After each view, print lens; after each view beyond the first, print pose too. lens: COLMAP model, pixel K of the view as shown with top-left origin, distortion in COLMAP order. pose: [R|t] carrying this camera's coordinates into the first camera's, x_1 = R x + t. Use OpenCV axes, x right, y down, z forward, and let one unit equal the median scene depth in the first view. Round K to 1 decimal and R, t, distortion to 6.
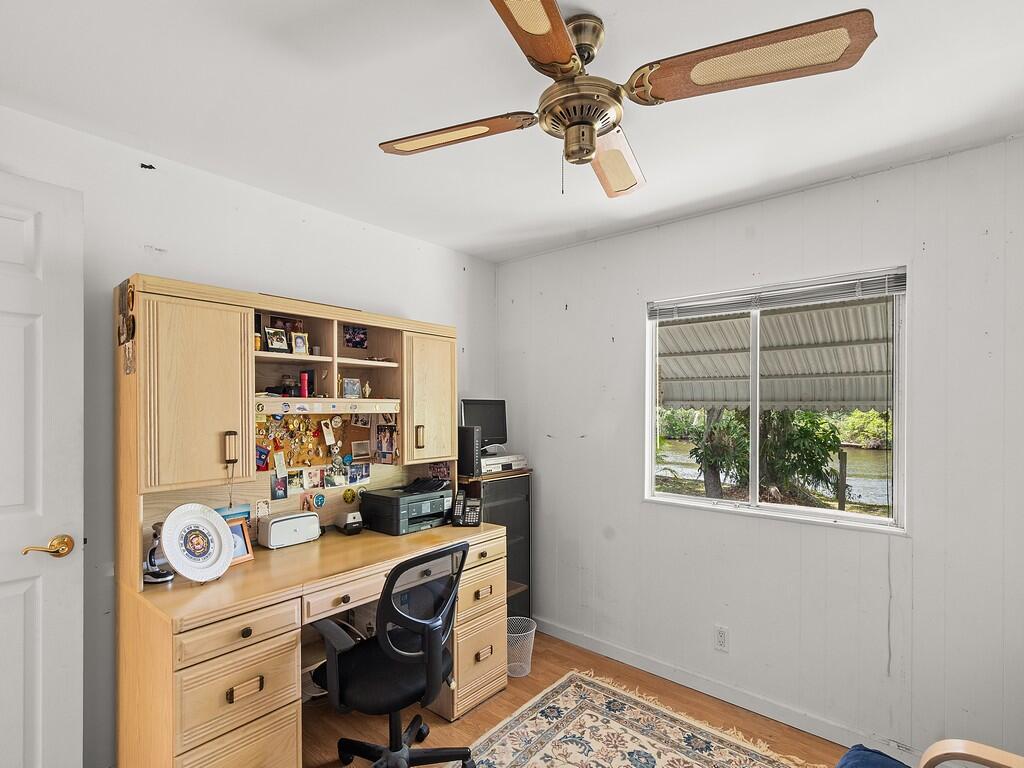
lens RADIAL K [[481.4, 0, 504.4], [0, 481.4, 387.2], [0, 0, 1]] dist [-0.012981, 0.000009]
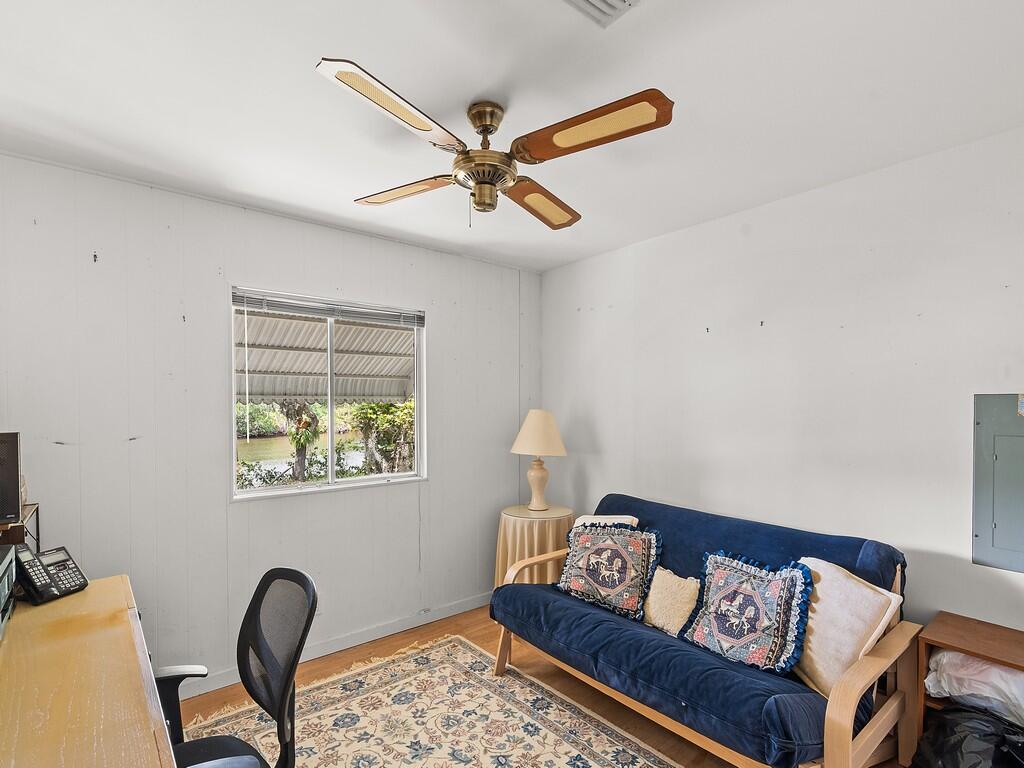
lens RADIAL K [[481.4, 0, 504.4], [0, 481.4, 387.2], [0, 0, 1]] dist [-0.012981, 0.000009]
pose [[0.194948, 0.027540, 0.980427, -0.568589], [-0.039350, 0.999021, -0.020237, 0.016997], [-0.980024, -0.034635, 0.195841, 0.349434]]
